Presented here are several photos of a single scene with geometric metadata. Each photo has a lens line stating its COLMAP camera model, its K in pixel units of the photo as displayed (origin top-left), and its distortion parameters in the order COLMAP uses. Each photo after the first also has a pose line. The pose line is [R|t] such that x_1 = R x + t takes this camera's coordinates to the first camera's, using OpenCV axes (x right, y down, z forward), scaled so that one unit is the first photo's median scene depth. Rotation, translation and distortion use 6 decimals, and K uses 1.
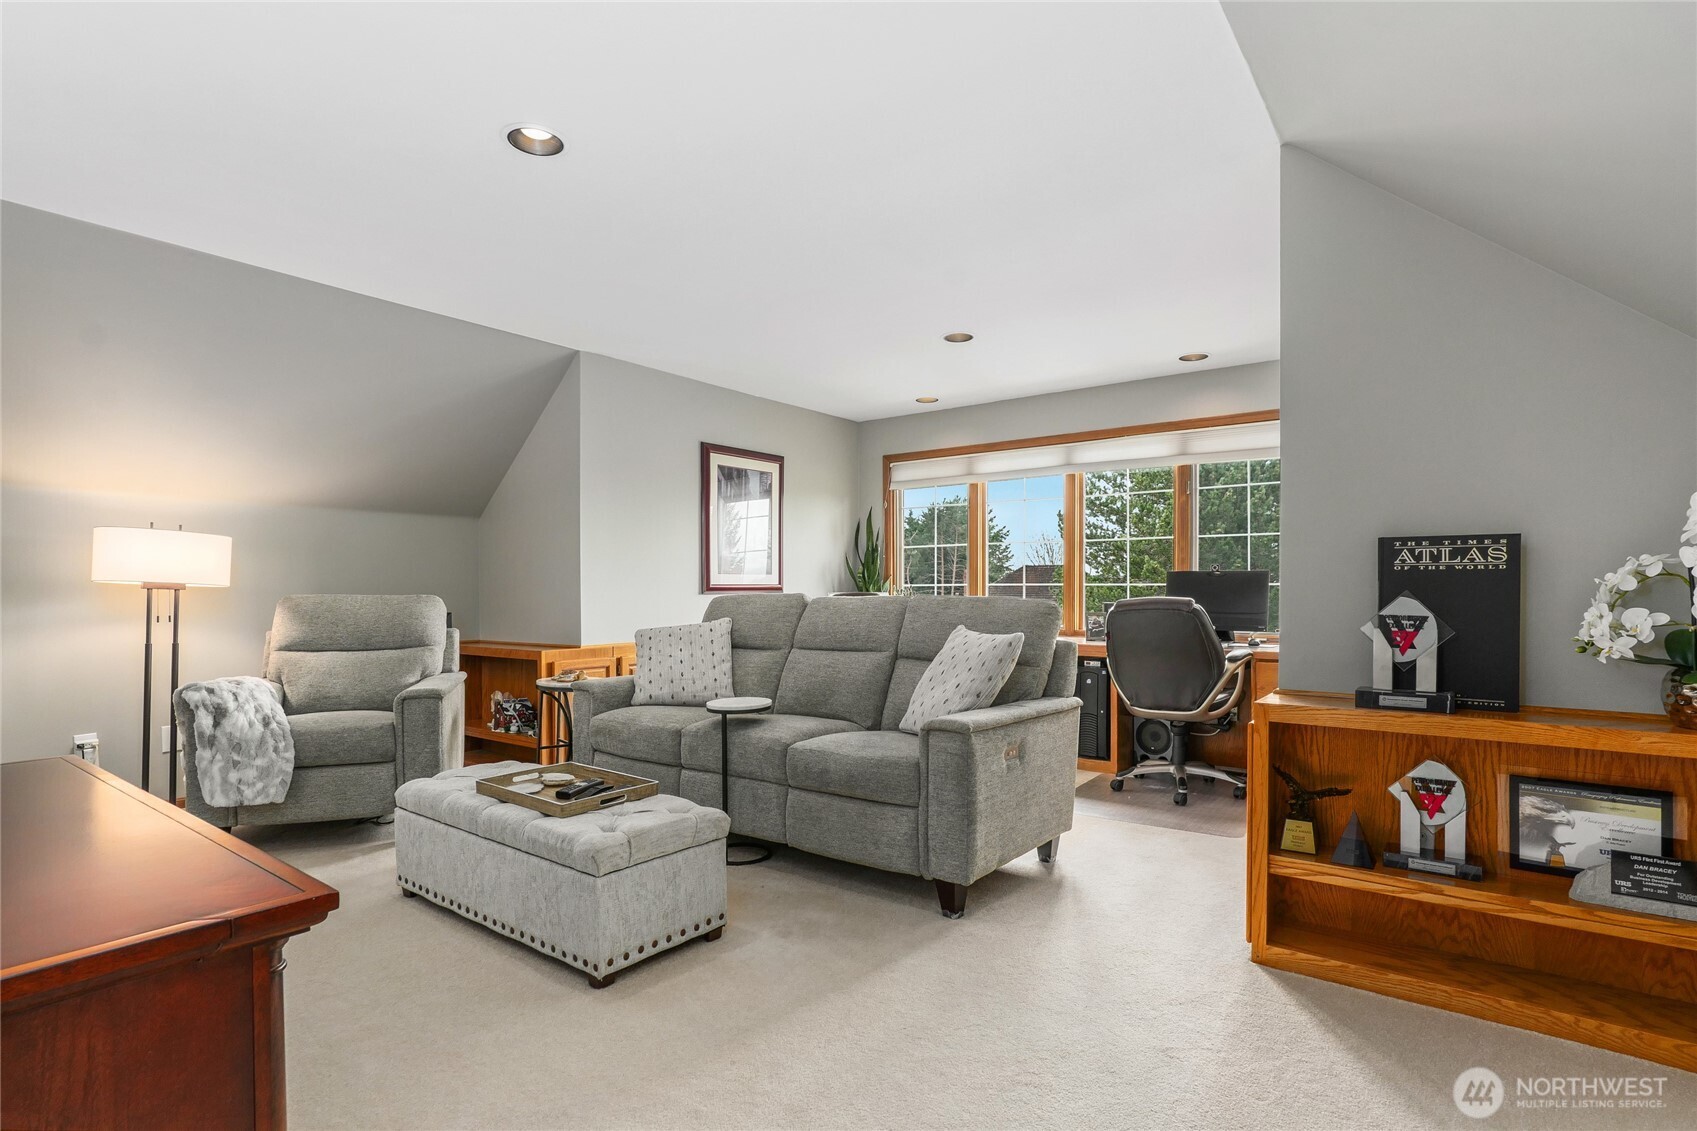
lens RADIAL K [[844.2, 0, 848.0], [0, 844.2, 579.2], [0, 0, 1]] dist [-0.000851, 0.000916]
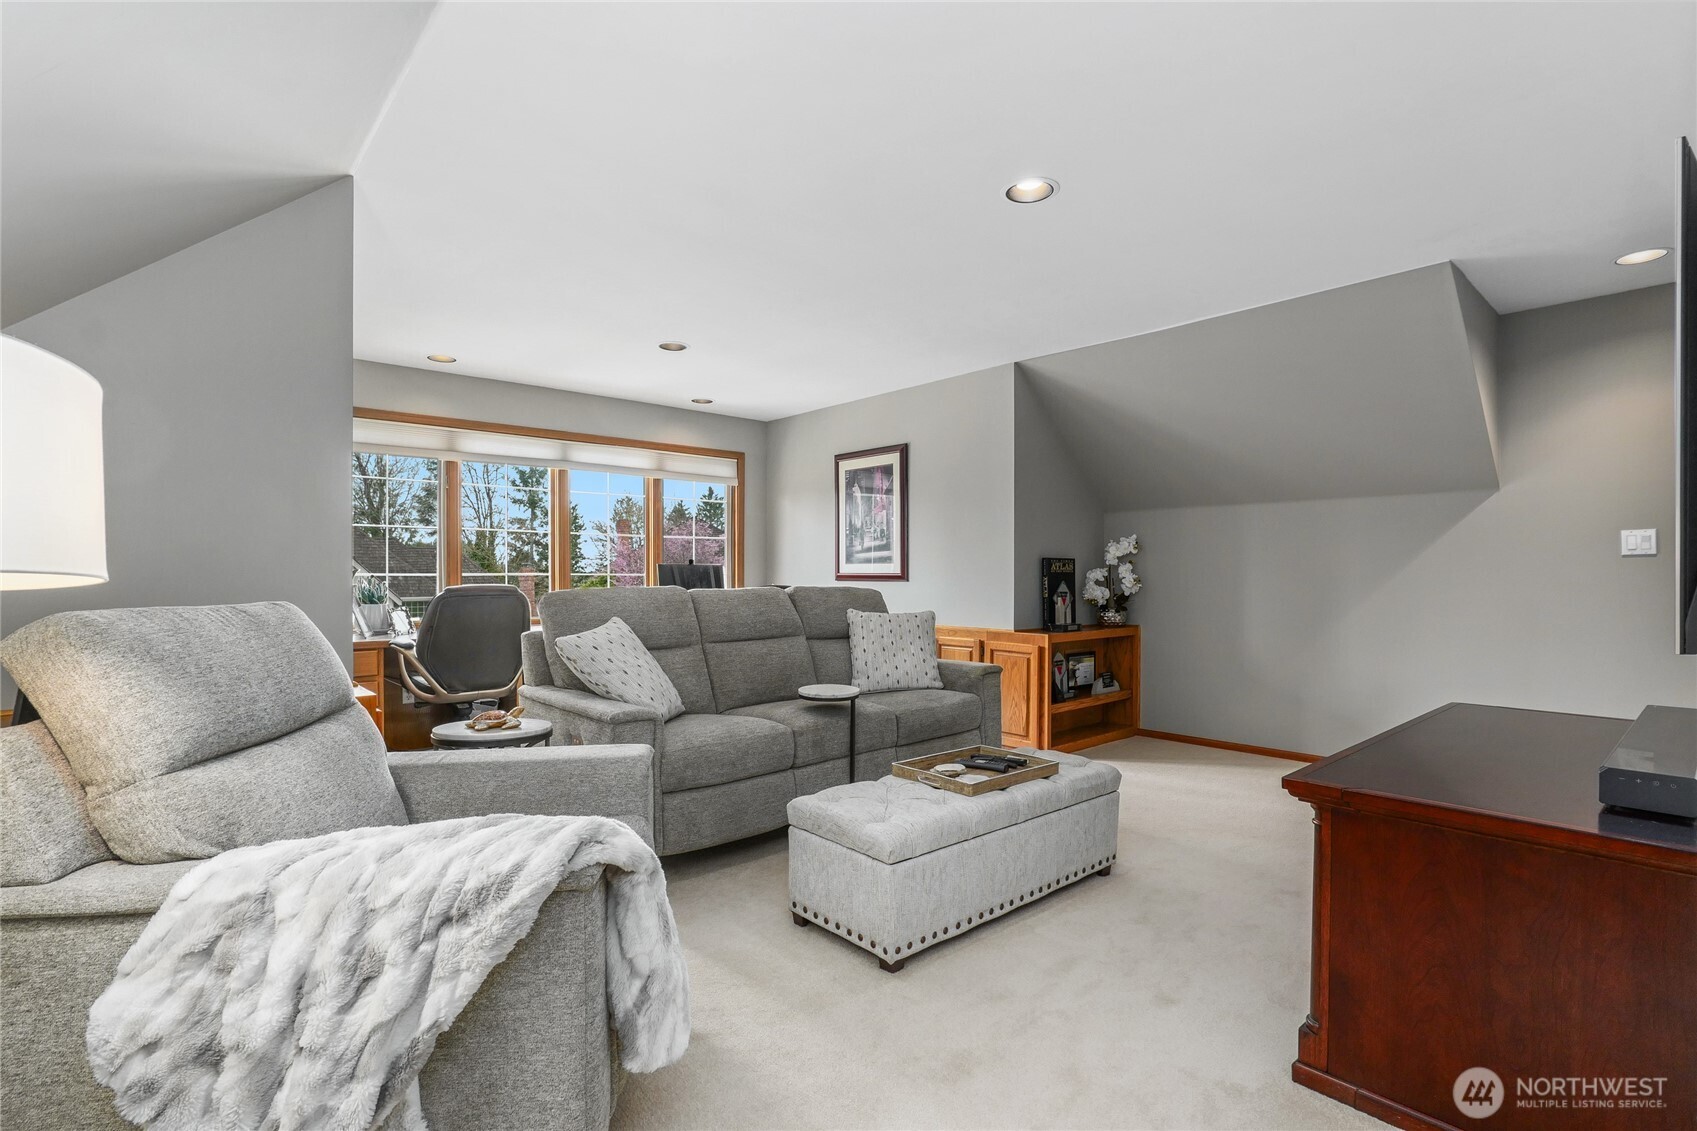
lens RADIAL K [[801.2, 0, 851.3], [0, 801.2, 576.0], [0, 0, 1]] dist [-0.014416, 0.000730]
pose [[0.190378, 0.000624, 0.981711, -1.346381], [-0.007570, 0.999971, 0.000833, 0.003590], [-0.981682, -0.007590, 0.190377, 0.954751]]
